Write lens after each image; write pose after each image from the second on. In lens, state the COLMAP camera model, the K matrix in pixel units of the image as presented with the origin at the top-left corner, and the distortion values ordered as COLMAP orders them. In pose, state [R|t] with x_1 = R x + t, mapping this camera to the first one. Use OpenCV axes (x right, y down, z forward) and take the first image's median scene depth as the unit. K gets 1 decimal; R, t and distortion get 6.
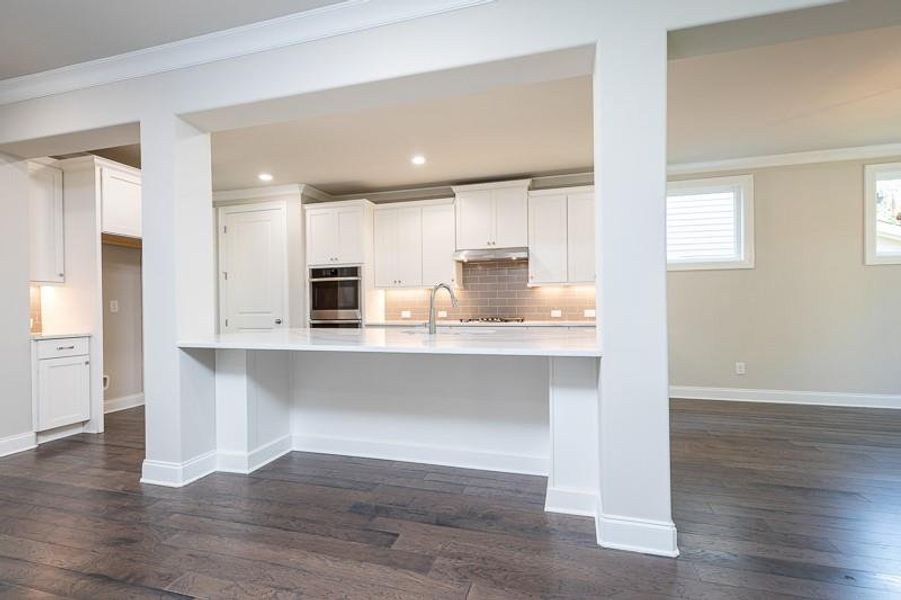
lens RADIAL K [[405.4, 0, 450.7], [0, 405.4, 307.5], [0, 0, 1]] dist [0.007585, -0.000034]
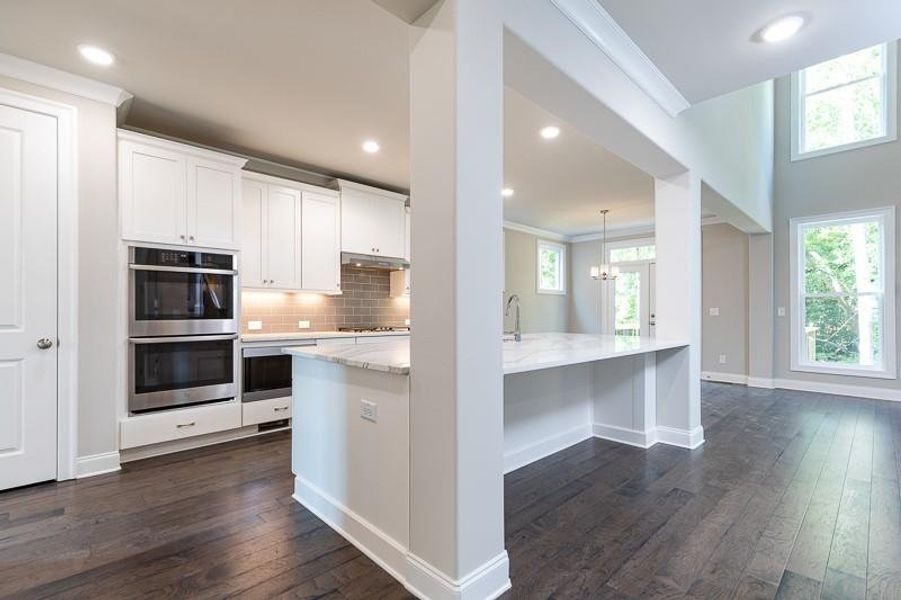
lens RADIAL K [[405.4, 0, 436.5], [0, 405.4, 309.1], [0, 0, 1]] dist [0.007585, -0.000034]
pose [[0.525550, 0.019542, 0.850538, -0.616336], [0.002017, 0.999705, -0.024215, 0.005533], [-0.850760, 0.014441, 0.525356, 0.357567]]
